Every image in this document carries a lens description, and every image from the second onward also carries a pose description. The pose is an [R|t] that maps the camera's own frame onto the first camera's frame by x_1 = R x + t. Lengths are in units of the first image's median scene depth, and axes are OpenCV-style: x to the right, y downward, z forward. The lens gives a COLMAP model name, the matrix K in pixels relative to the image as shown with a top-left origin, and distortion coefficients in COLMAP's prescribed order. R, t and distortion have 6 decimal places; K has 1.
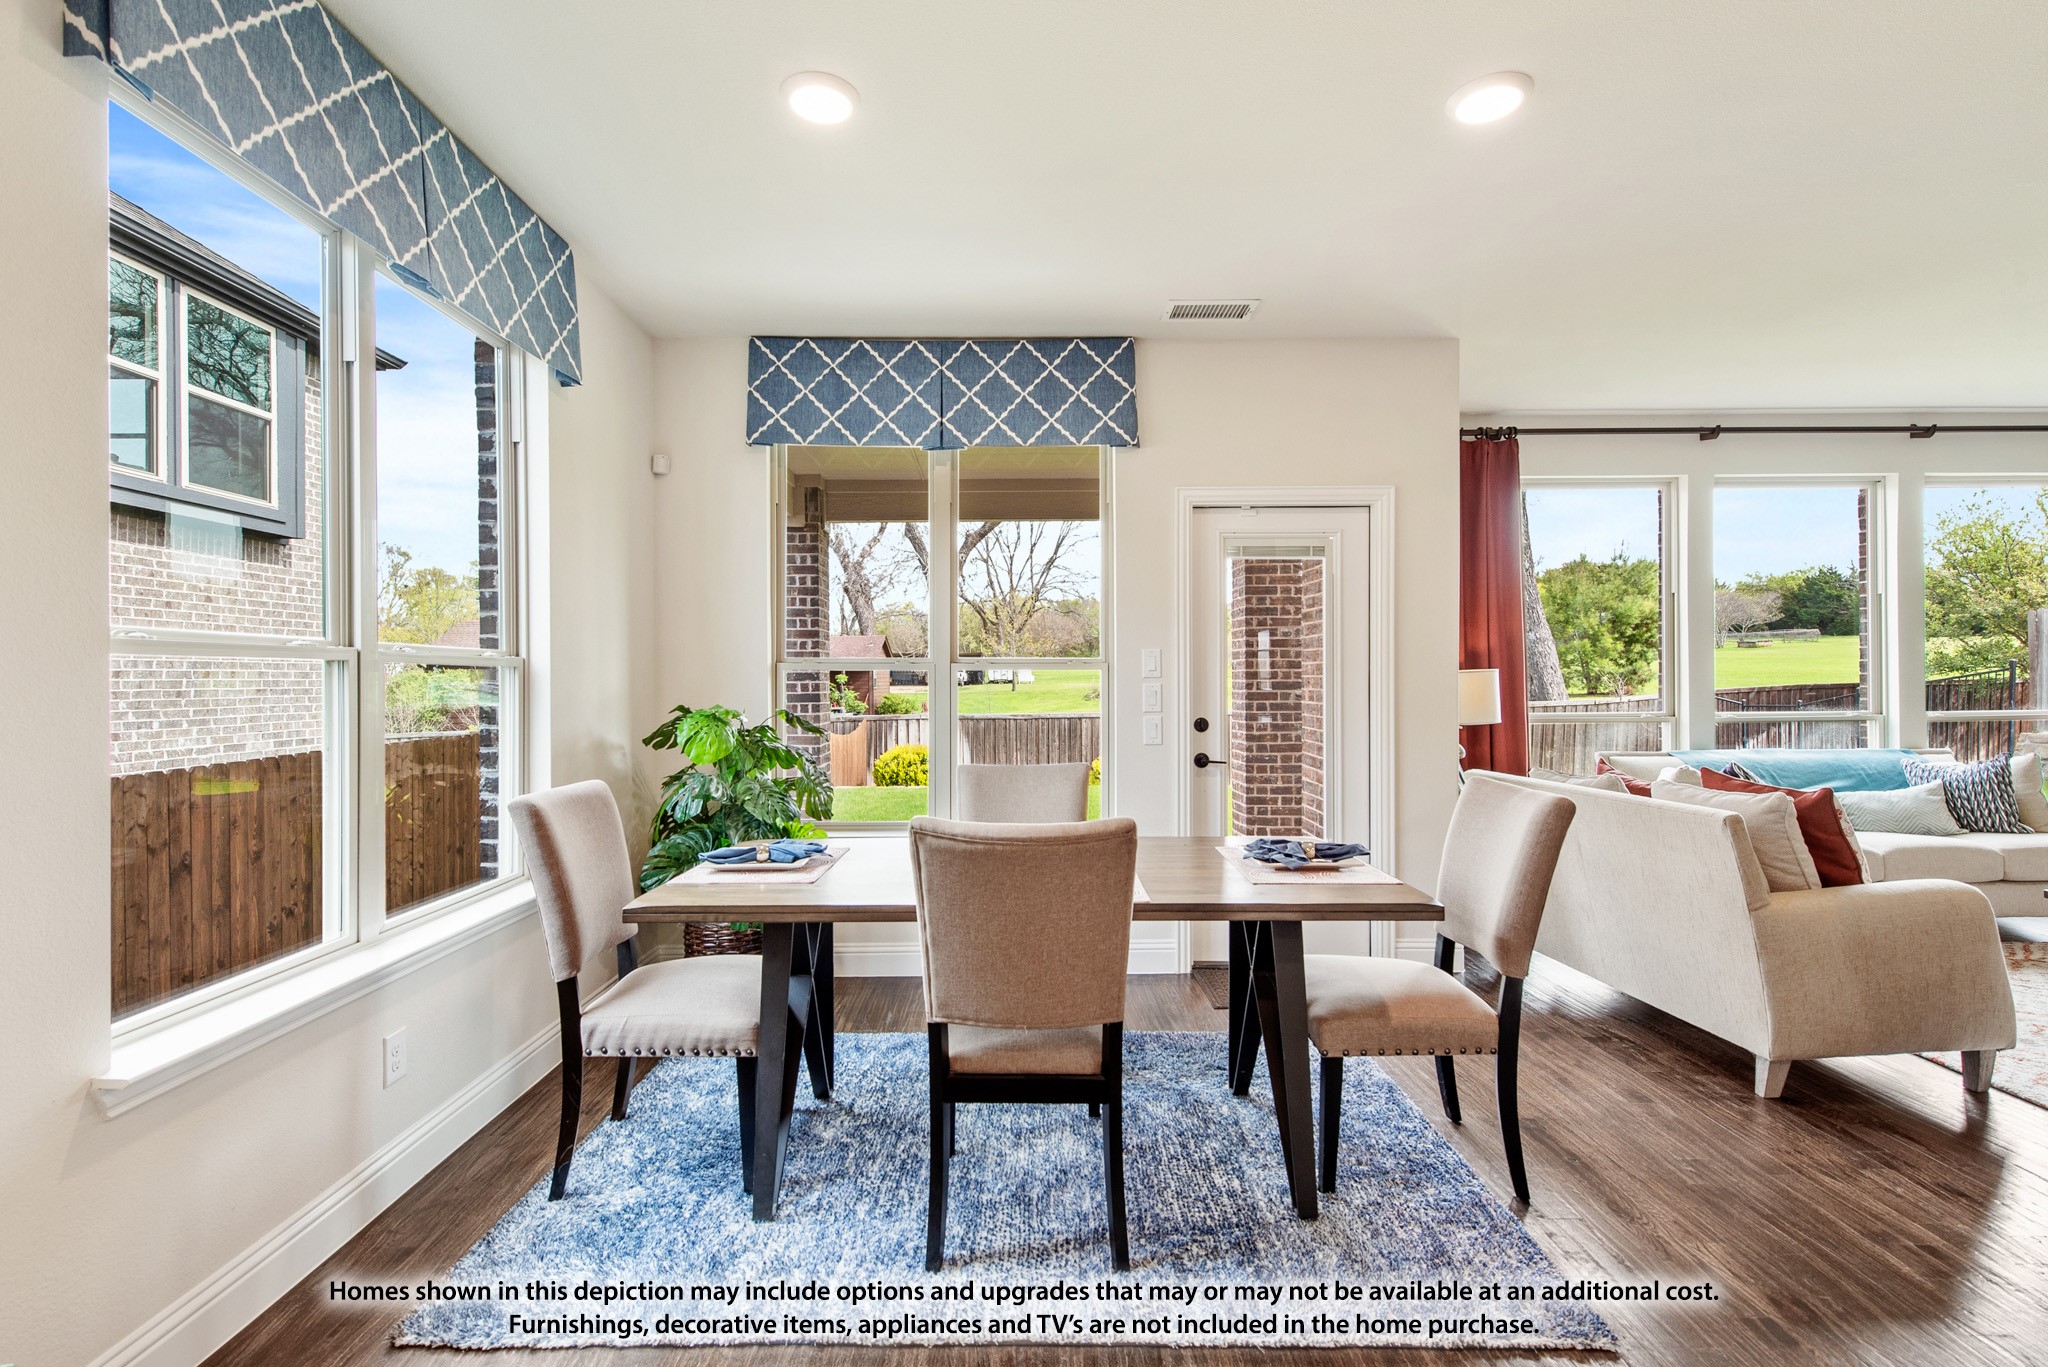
lens RADIAL K [[945.1, 0, 1021.1], [0, 945.1, 680.5], [0, 0, 1]] dist [0.005229, -0.000786]
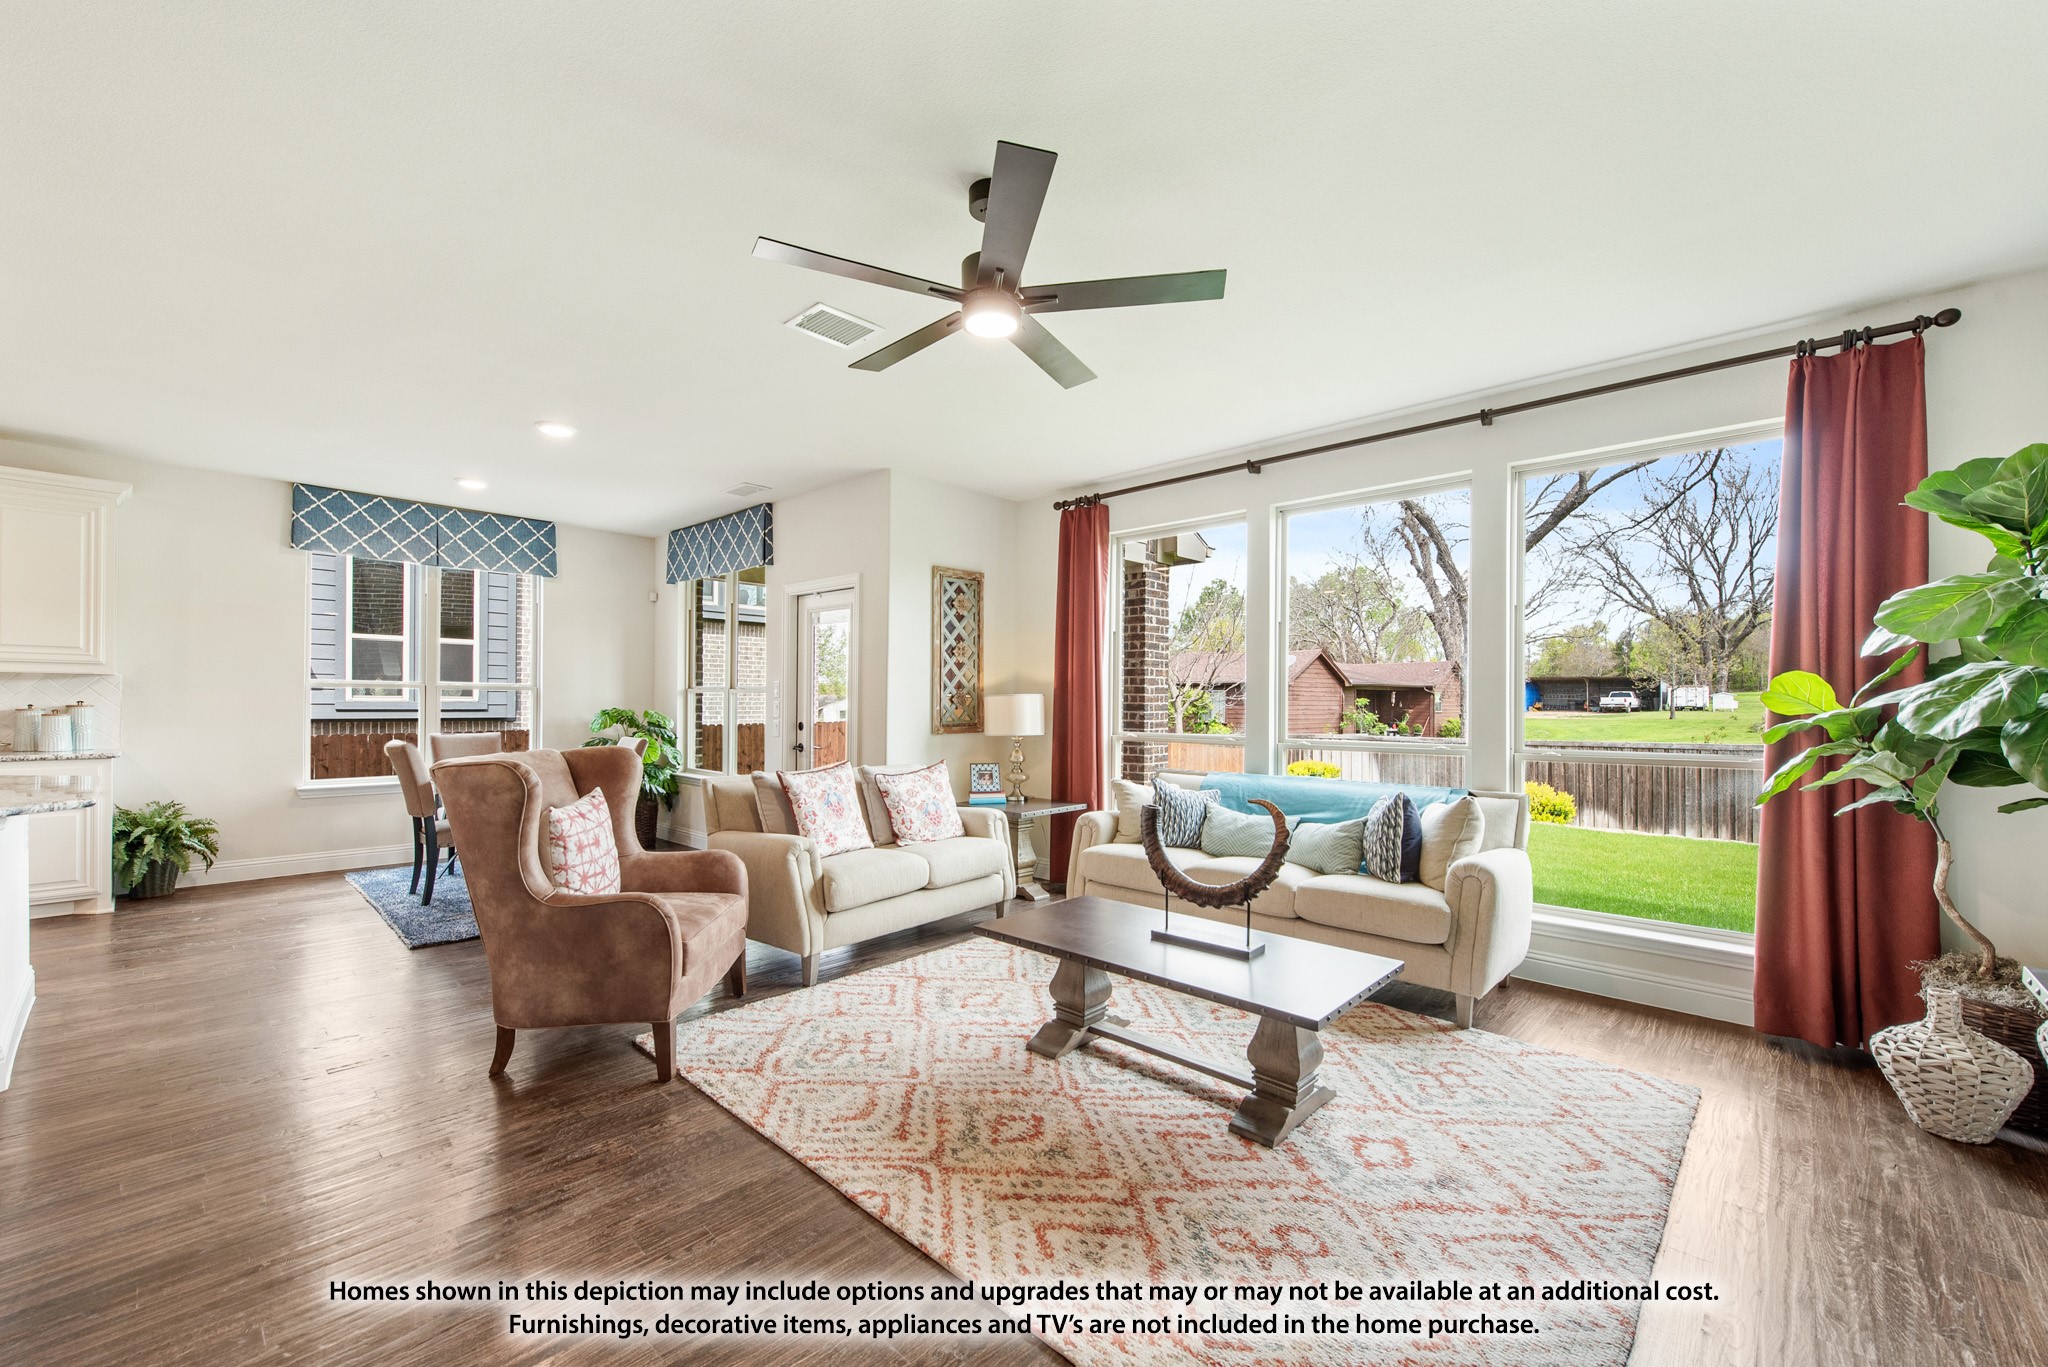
lens RADIAL K [[822.5, 0, 1018.1], [0, 822.5, 700.2], [0, 0, 1]] dist [0.010917, -0.002260]
pose [[0.717114, 0.010953, -0.696870, 1.531430], [-0.012529, 0.999918, 0.002823, -0.008262], [0.696844, 0.006706, 0.717192, 0.233885]]
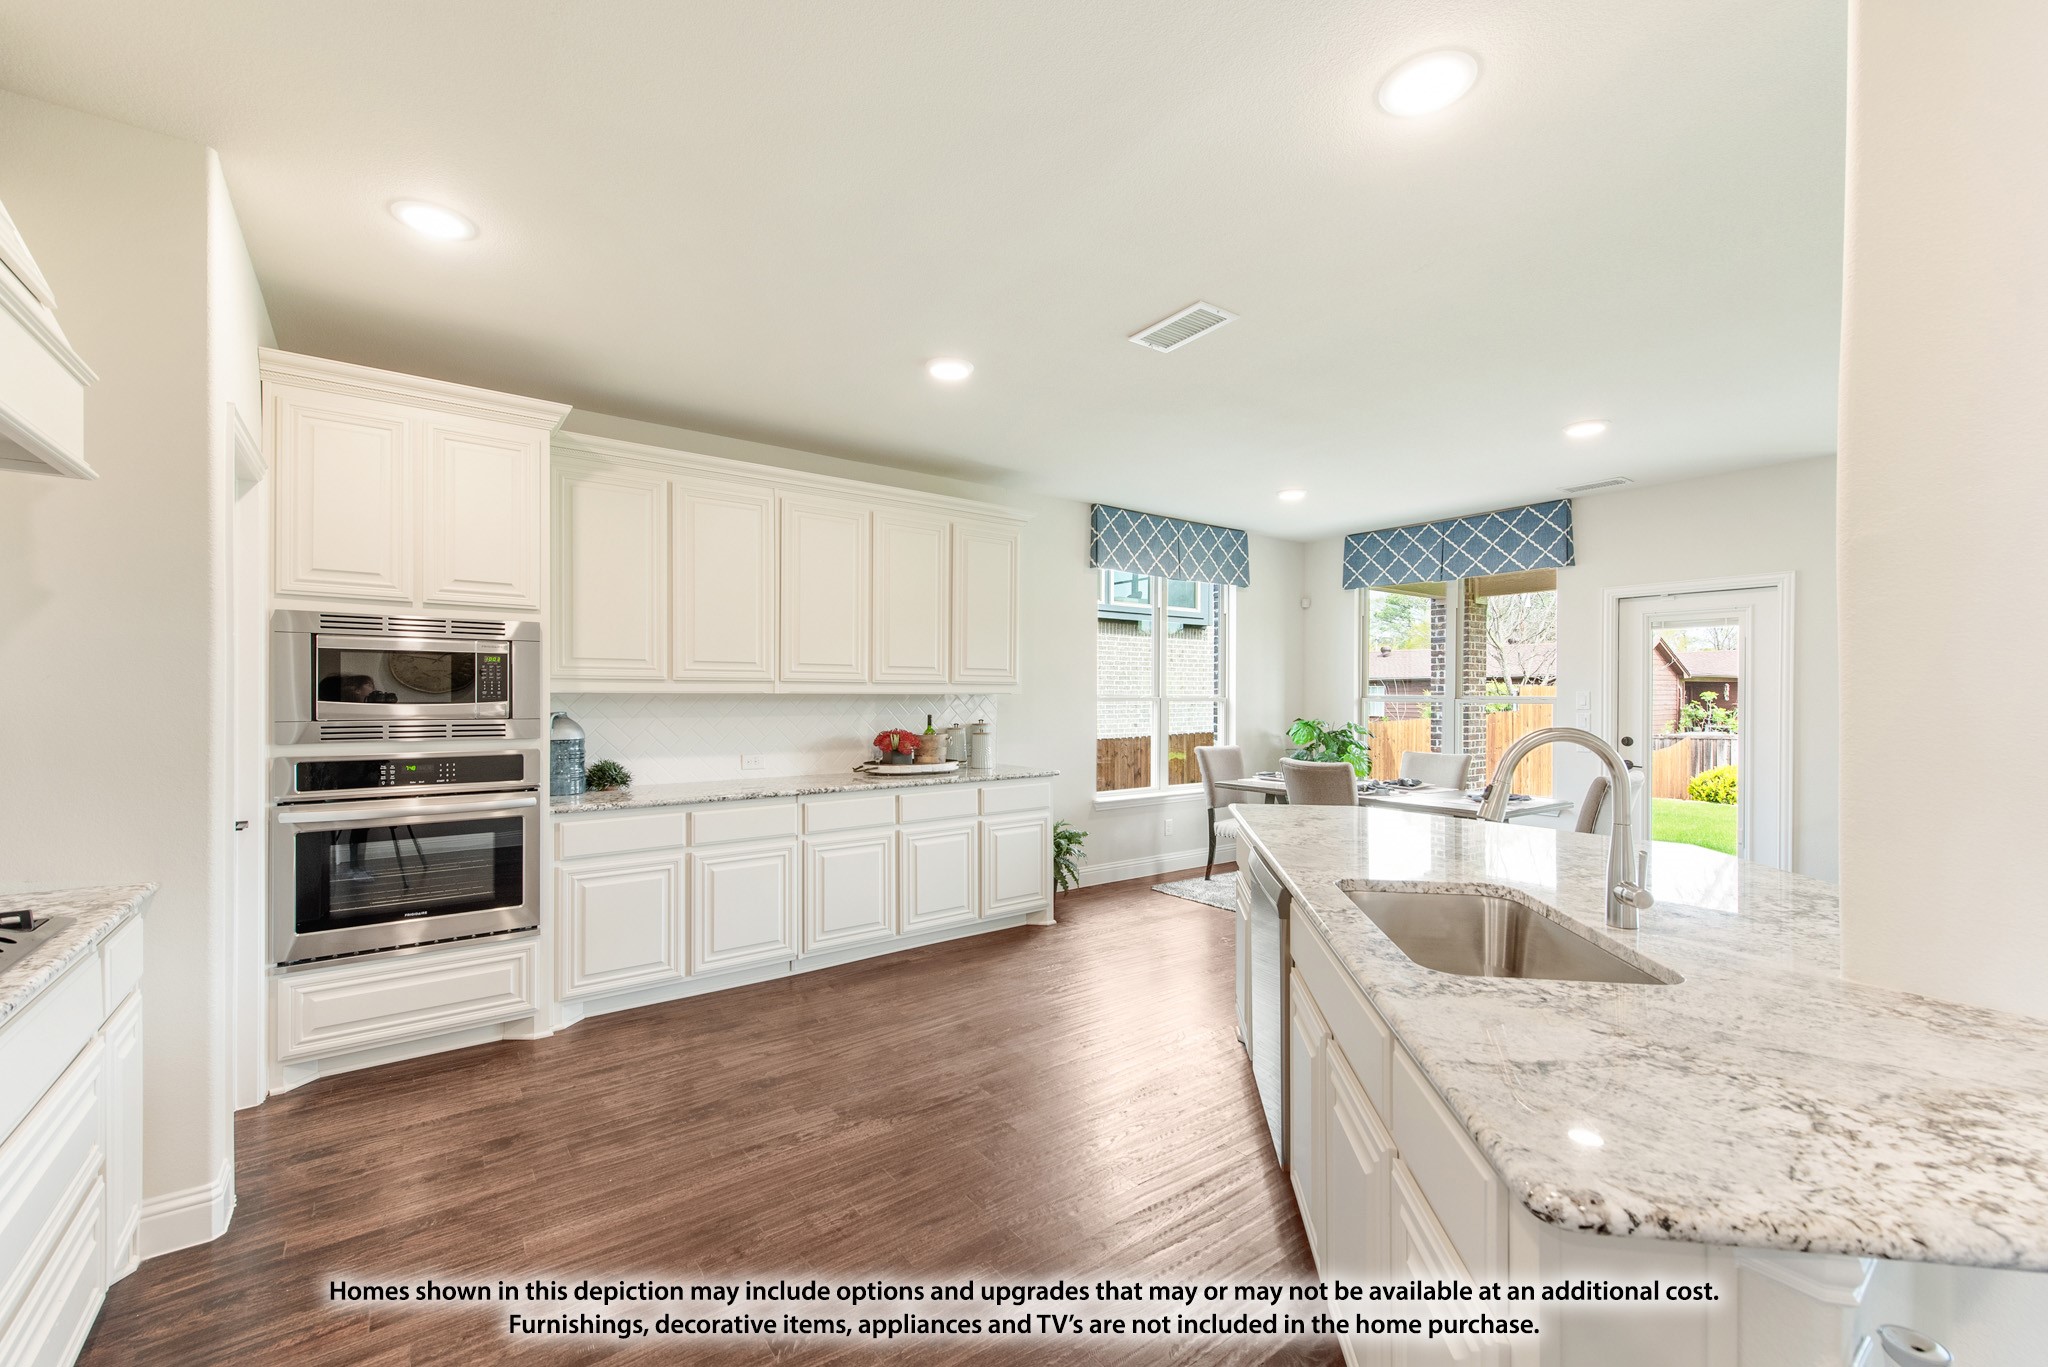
lens RADIAL K [[822.5, 0, 993.2], [0, 822.5, 691.5], [0, 0, 1]] dist [0.010917, -0.002260]
pose [[0.554732, 0.009143, -0.831979, 0.749142], [-0.007384, 0.999954, 0.006066, -0.038293], [0.831996, 0.002778, 0.554774, -0.584223]]
